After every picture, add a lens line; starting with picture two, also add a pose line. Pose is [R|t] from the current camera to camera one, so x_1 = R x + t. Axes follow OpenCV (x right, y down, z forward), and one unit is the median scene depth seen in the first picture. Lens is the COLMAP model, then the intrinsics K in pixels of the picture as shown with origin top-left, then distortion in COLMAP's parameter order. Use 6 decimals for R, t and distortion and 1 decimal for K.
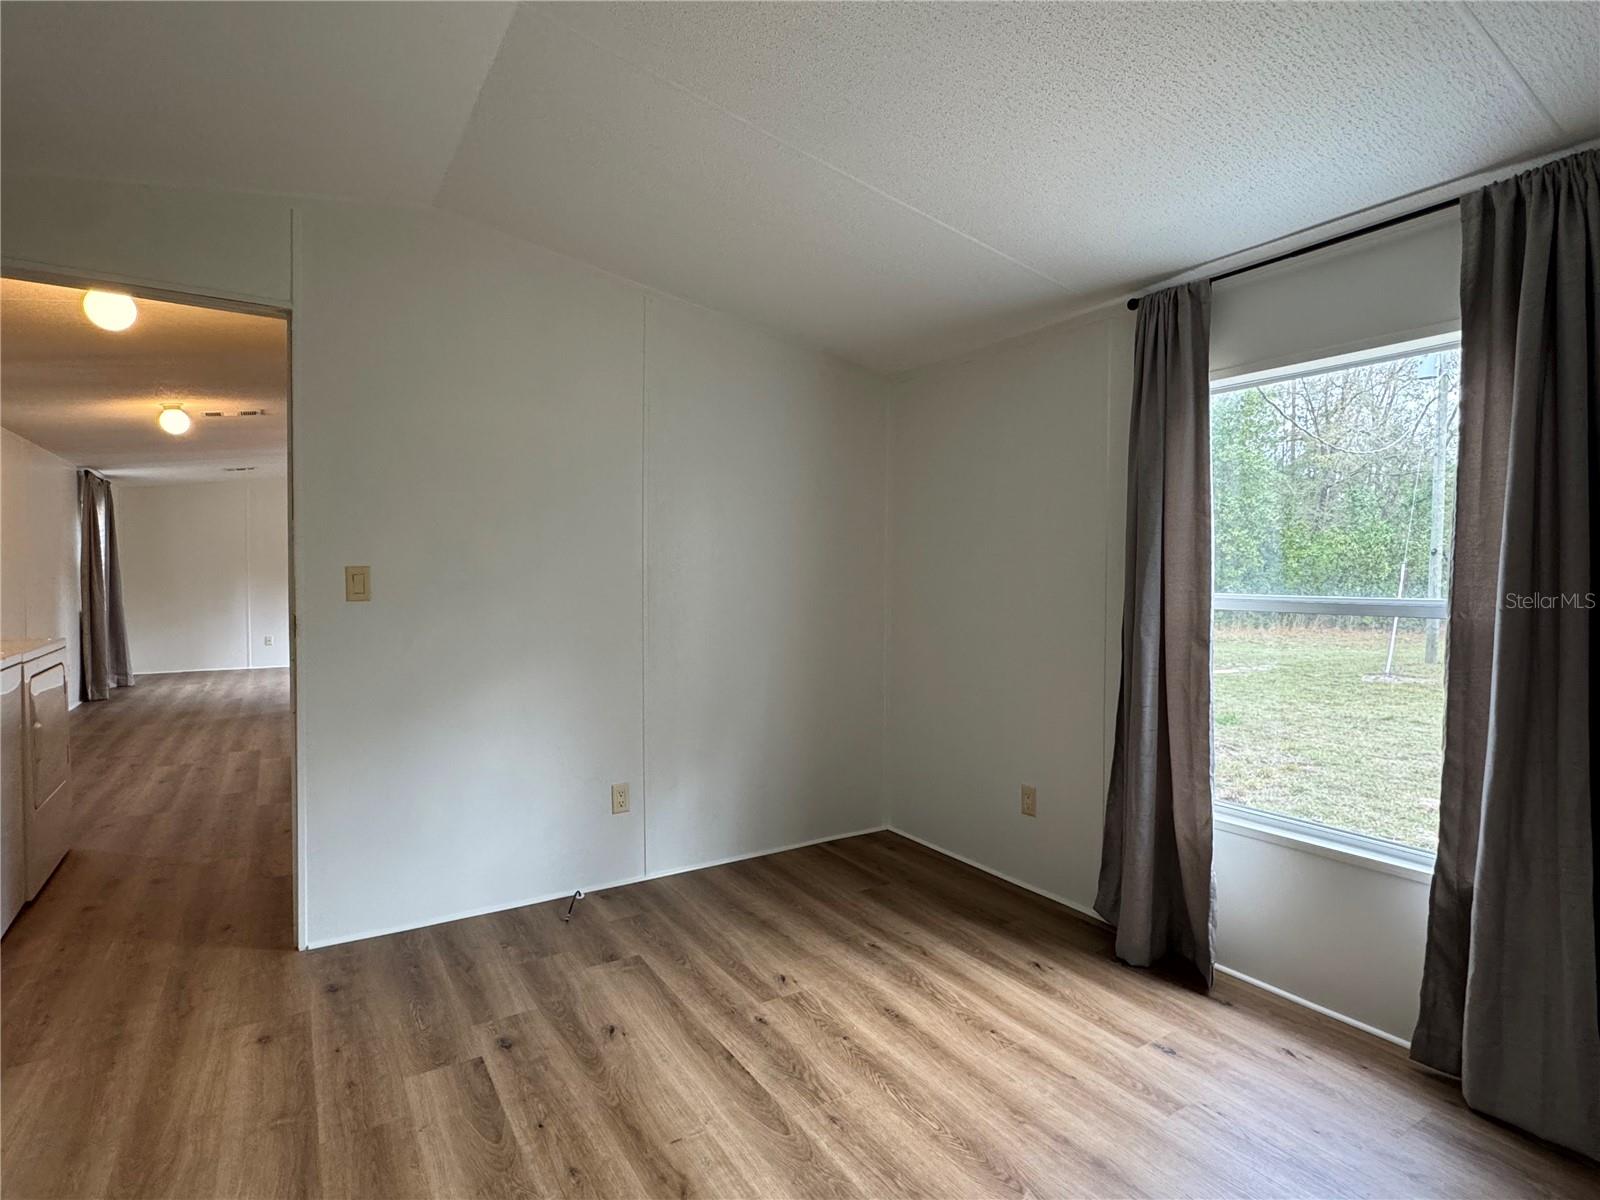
lens RADIAL K [[812.1, 0, 790.7], [0, 812.1, 605.9], [0, 0, 1]] dist [-0.003175, 0.002023]
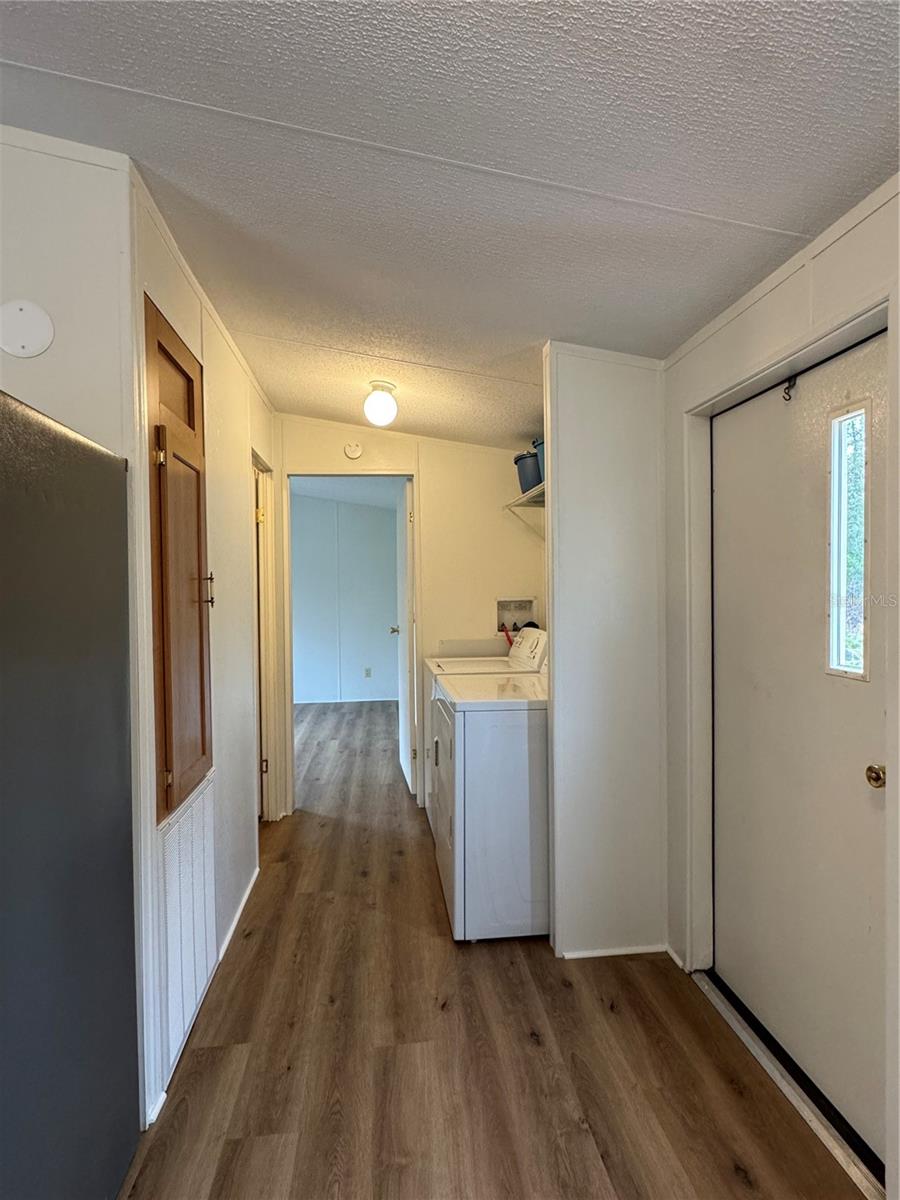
lens RADIAL K [[609.1, 0, 450.3], [0, 609.1, 600.4], [0, 0, 1]] dist [-0.003175, 0.002023]
pose [[-0.900398, -0.010208, 0.434948, -1.727806], [0.017203, 0.998107, 0.059038, -0.158281], [-0.434727, 0.060640, -0.898518, 2.327950]]
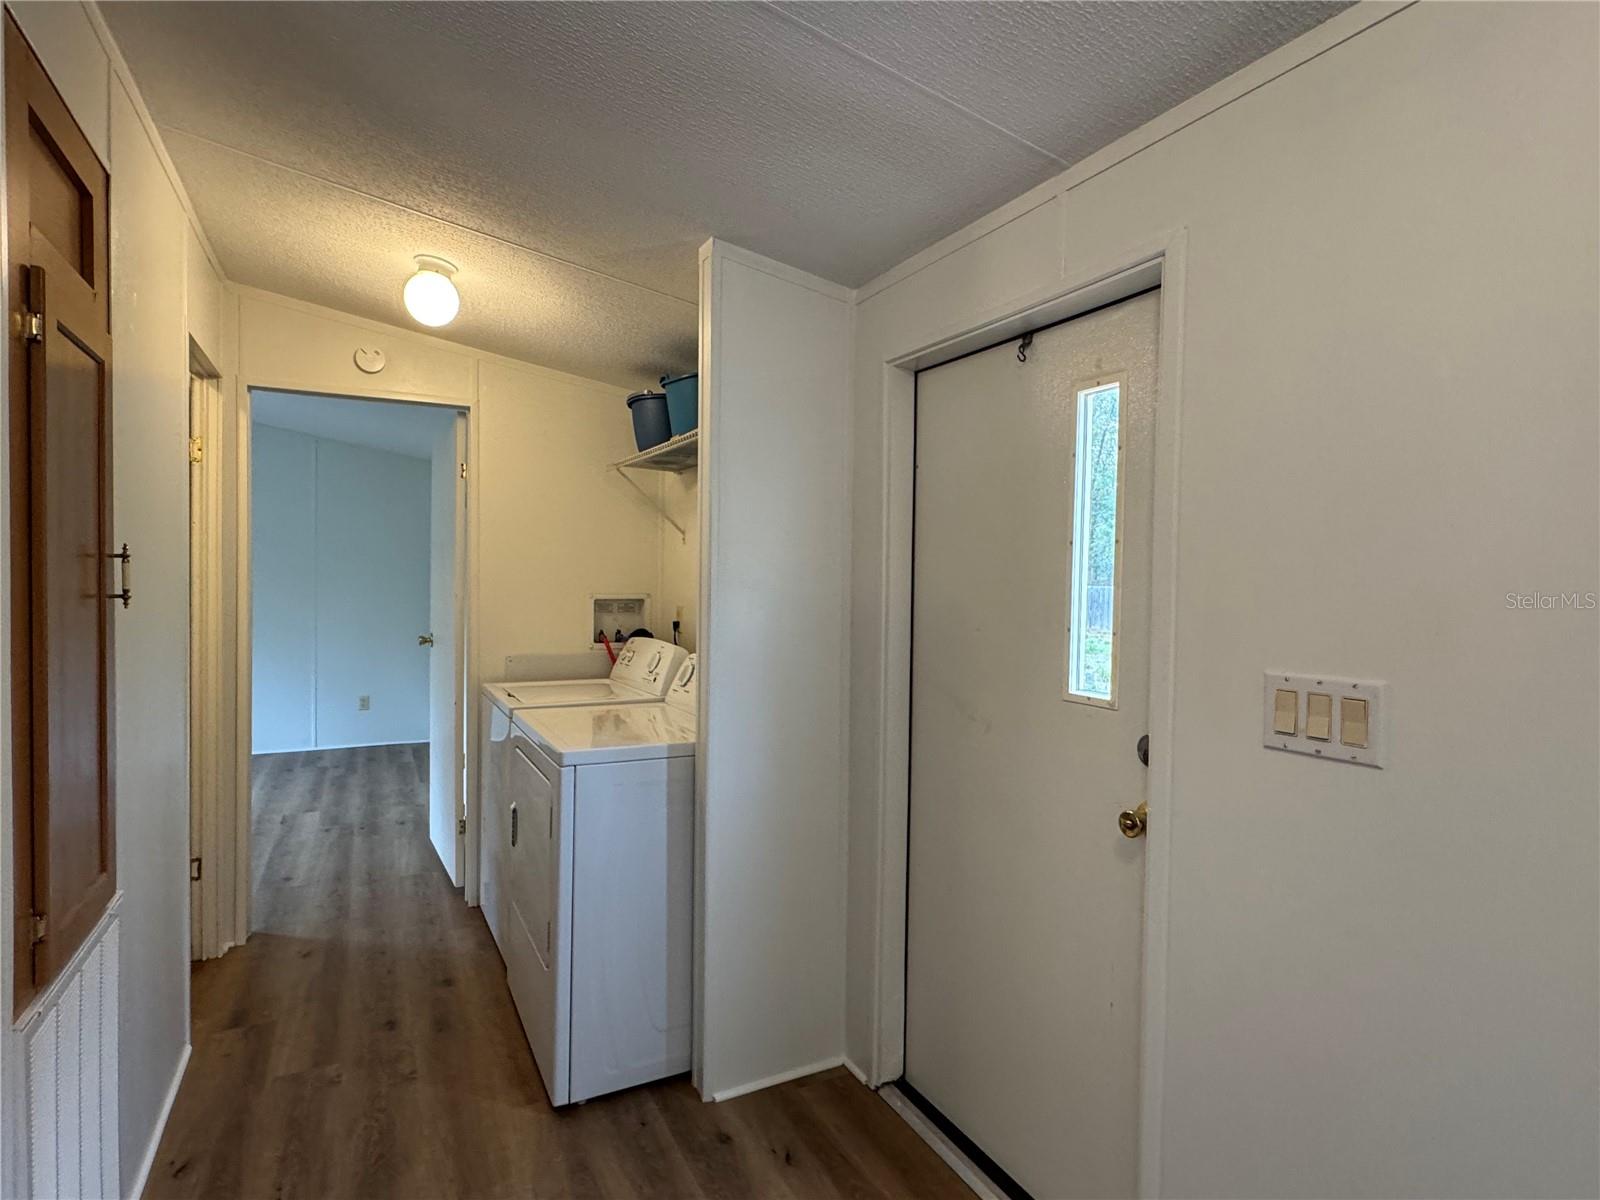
lens RADIAL K [[812.1, 0, 788.3], [0, 812.1, 597.2], [0, 0, 1]] dist [-0.003175, 0.002023]
pose [[-0.996249, -0.027594, 0.082015, -1.624561], [-0.022681, 0.997926, 0.060247, -0.162052], [-0.083507, 0.058160, -0.994808, 2.296808]]
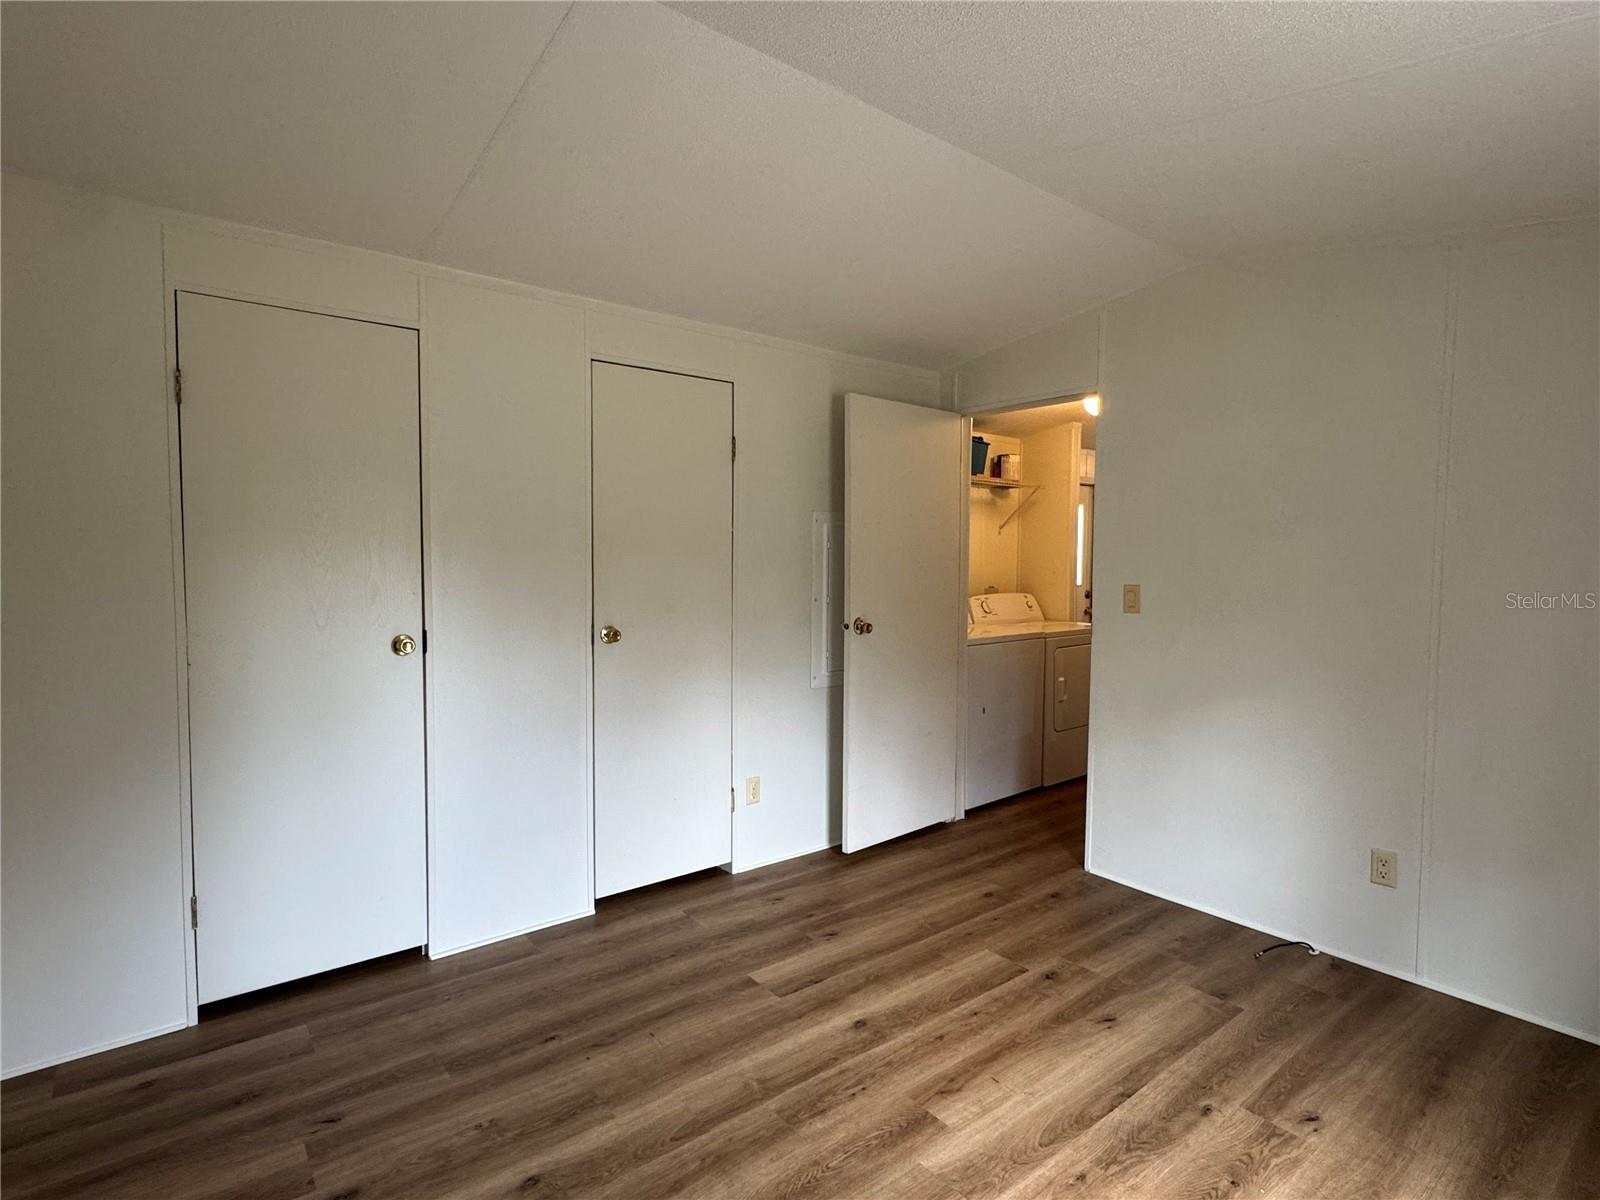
lens RADIAL K [[812.1, 0, 803.9], [0, 812.1, 602.2], [0, 0, 1]] dist [-0.003175, 0.002023]
pose [[0.108419, 0.046021, -0.993039, 0.724670], [-0.041225, 0.998277, 0.041762, -0.059853], [0.993250, 0.036410, 0.110129, 0.415116]]
